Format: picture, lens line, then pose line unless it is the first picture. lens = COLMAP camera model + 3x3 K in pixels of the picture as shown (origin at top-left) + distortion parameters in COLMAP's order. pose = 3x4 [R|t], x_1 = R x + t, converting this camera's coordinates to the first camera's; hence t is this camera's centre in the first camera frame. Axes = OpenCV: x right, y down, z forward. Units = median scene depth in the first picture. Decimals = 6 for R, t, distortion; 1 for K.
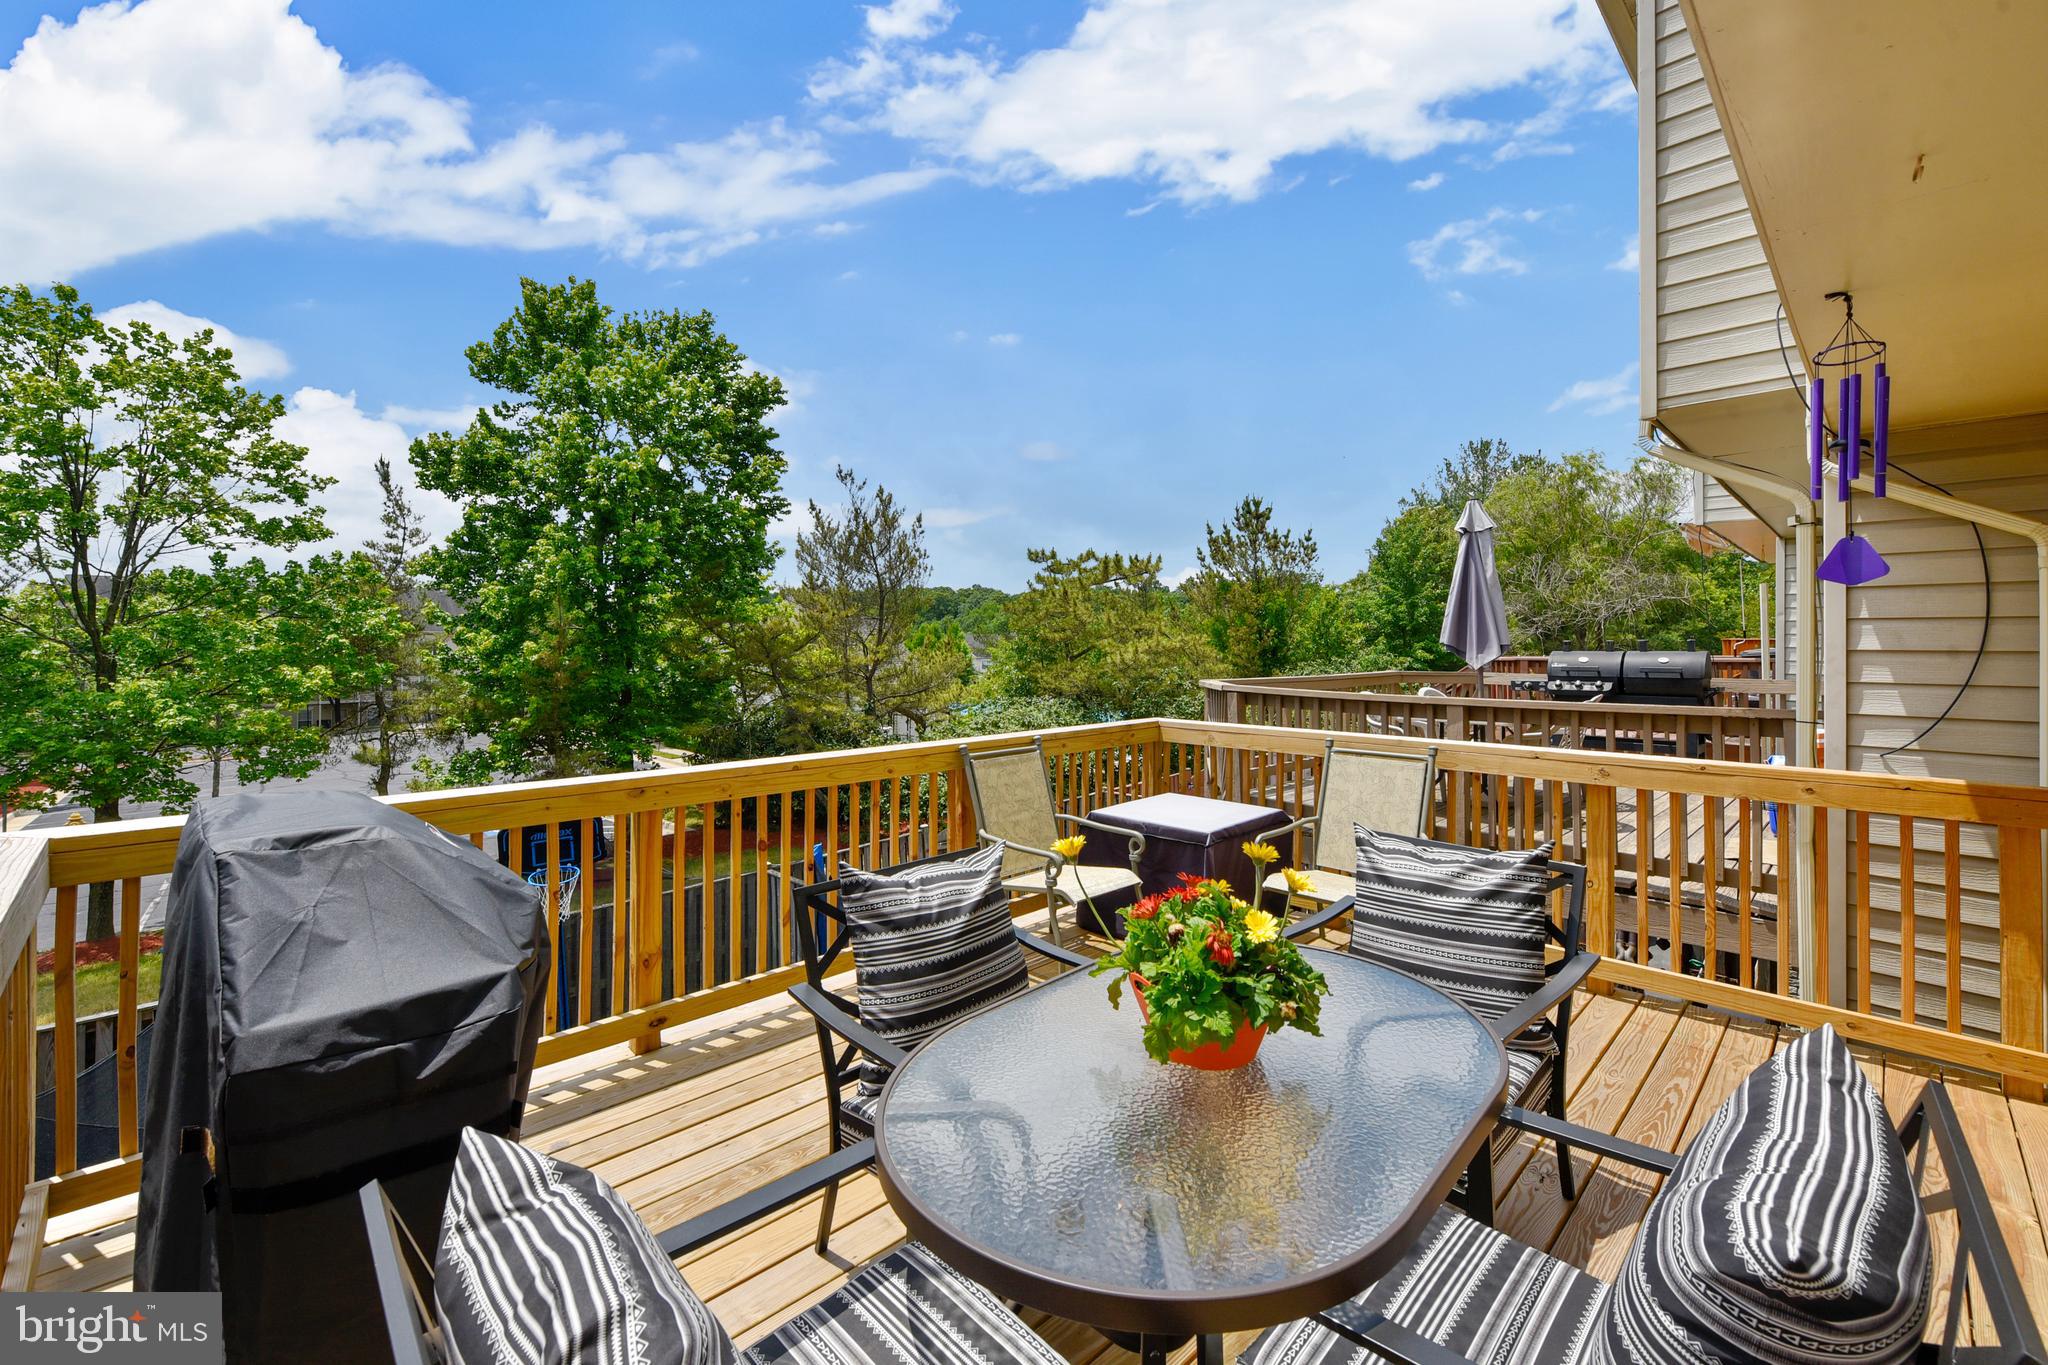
lens RADIAL K [[821.8, 0, 1021.2], [0, 821.8, 644.1], [0, 0, 1]] dist [0.000330, 0.000045]
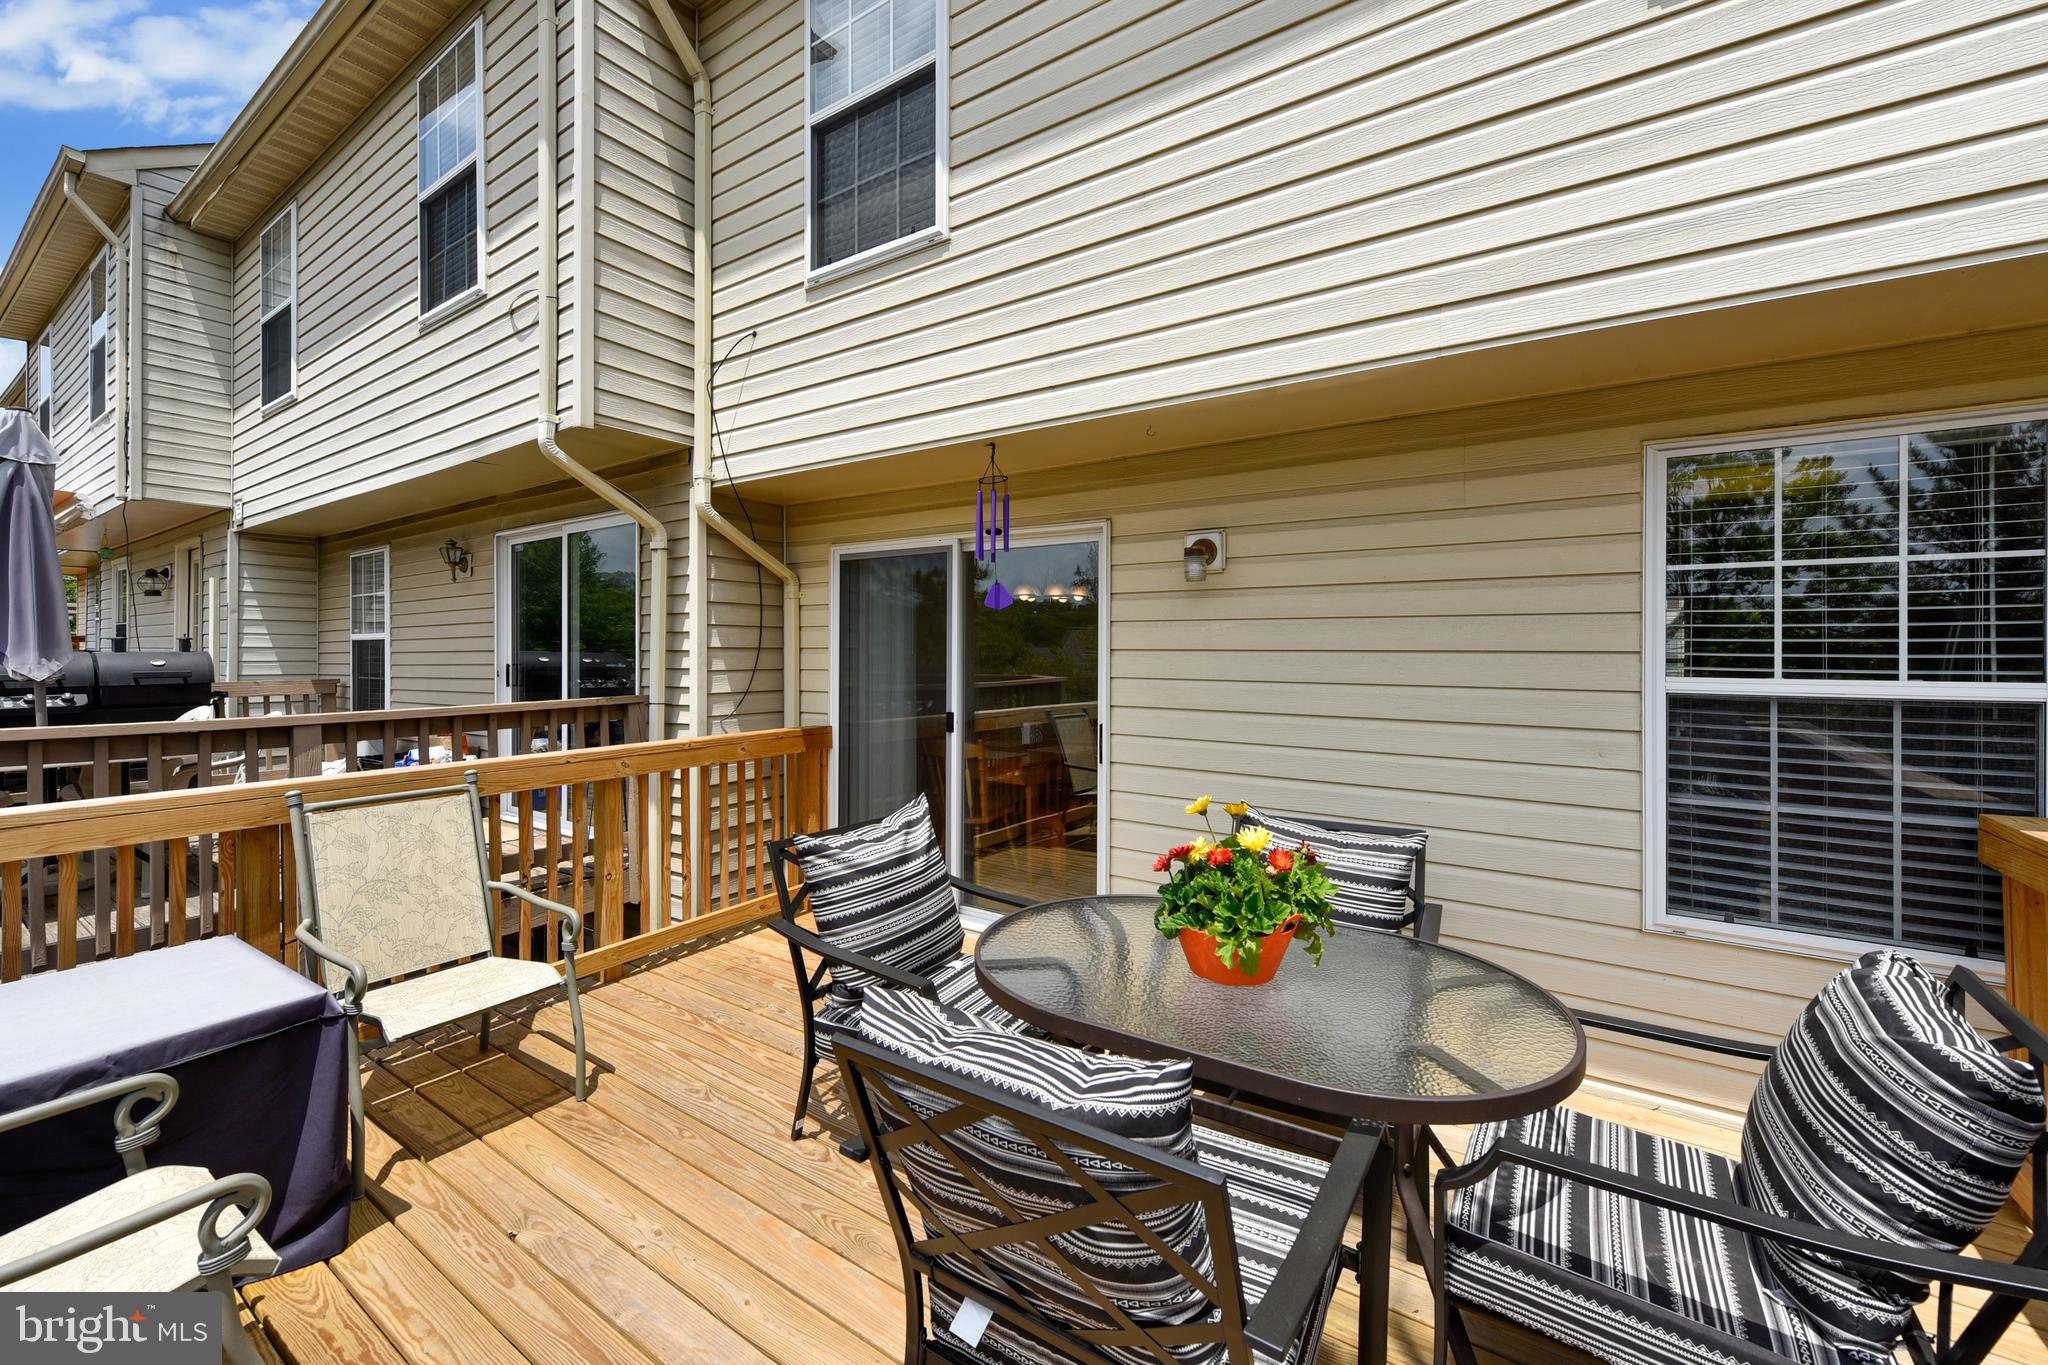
lens RADIAL K [[821.8, 0, 1021.2], [0, 821.8, 644.1], [0, 0, 1]] dist [0.000330, 0.000045]
pose [[-0.203017, 0.003006, 0.979171, -0.460158], [-0.002052, 0.999992, -0.003496, 0.005597], [-0.979173, -0.002719, -0.203009, 0.789998]]
